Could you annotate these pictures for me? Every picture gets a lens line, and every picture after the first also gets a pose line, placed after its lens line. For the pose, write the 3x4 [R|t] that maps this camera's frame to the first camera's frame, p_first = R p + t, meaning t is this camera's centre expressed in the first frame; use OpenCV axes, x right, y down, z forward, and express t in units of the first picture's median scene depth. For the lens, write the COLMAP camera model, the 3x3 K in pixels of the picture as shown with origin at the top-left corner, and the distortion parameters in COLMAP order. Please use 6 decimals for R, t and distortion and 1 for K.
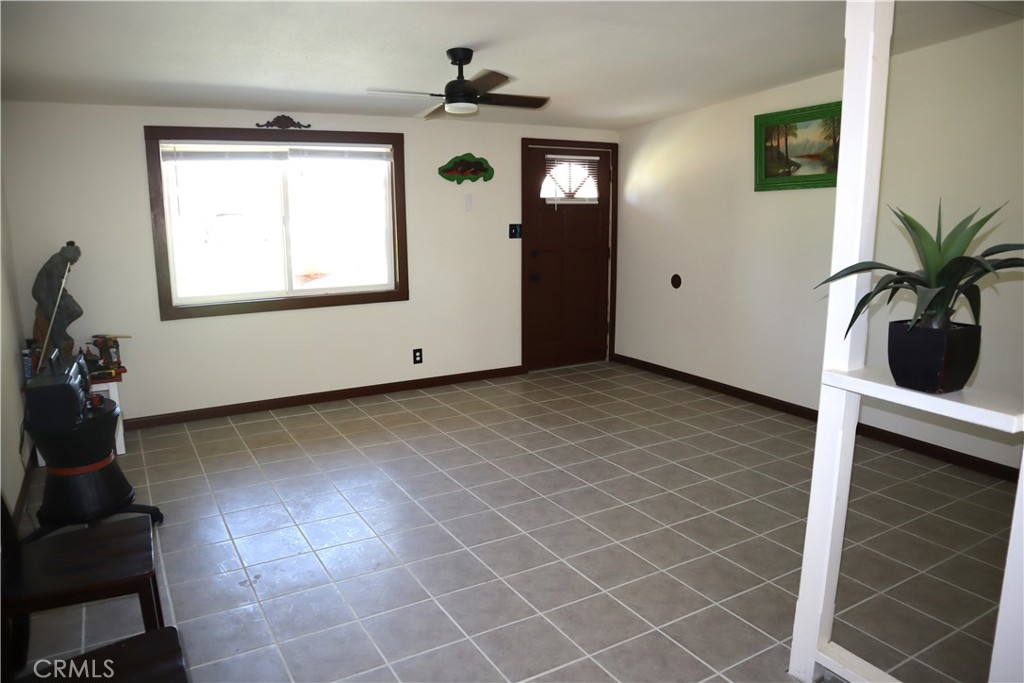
lens RADIAL K [[707.0, 0, 512.0], [0, 707.0, 341.5], [0, 0, 1]] dist [-0.127610, 0.072538]
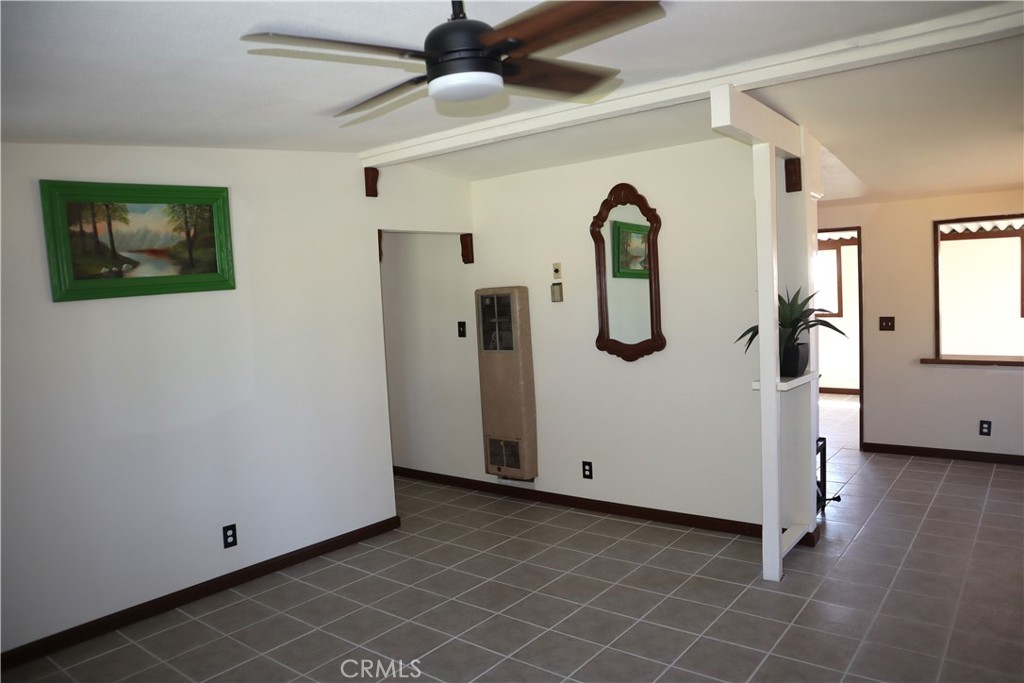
lens RADIAL K [[707.0, 0, 512.0], [0, 707.0, 341.5], [0, 0, 1]] dist [-0.127610, 0.072538]
pose [[-0.363853, -0.047967, 0.930220, -0.384877], [0.218368, 0.966449, 0.135249, -0.188933], [-0.905498, 0.252341, -0.341171, 0.911976]]
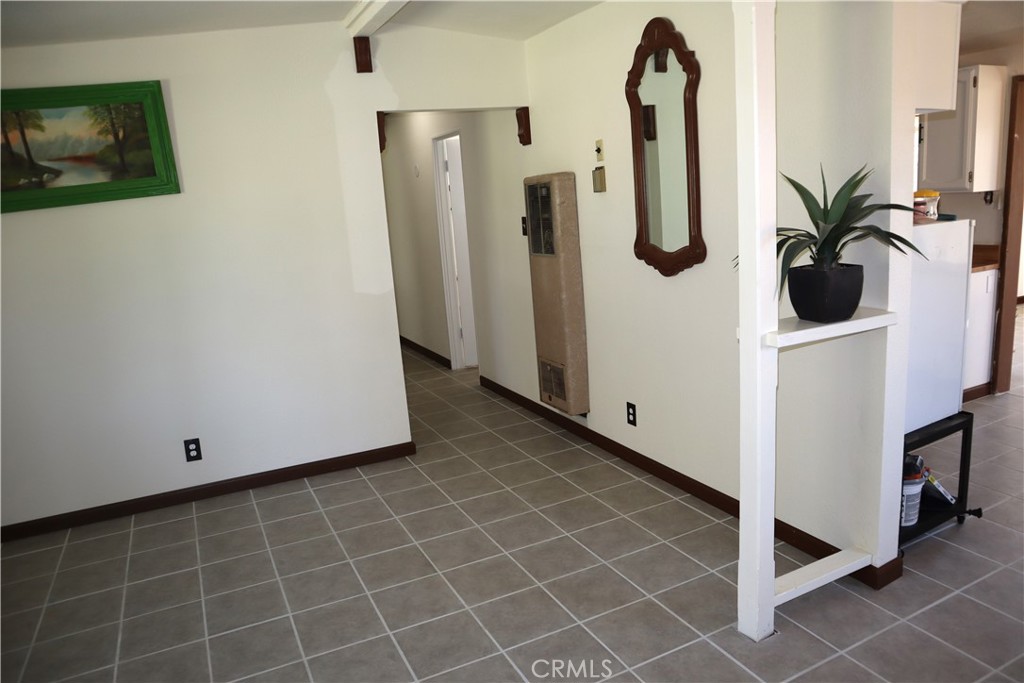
lens RADIAL K [[707.0, 0, 512.0], [0, 707.0, 341.5], [0, 0, 1]] dist [-0.127610, 0.072538]
pose [[0.078859, -0.211253, 0.974245, -0.242001], [0.258287, 0.948246, 0.184709, -0.102335], [-0.962844, 0.237068, 0.129342, 0.516139]]
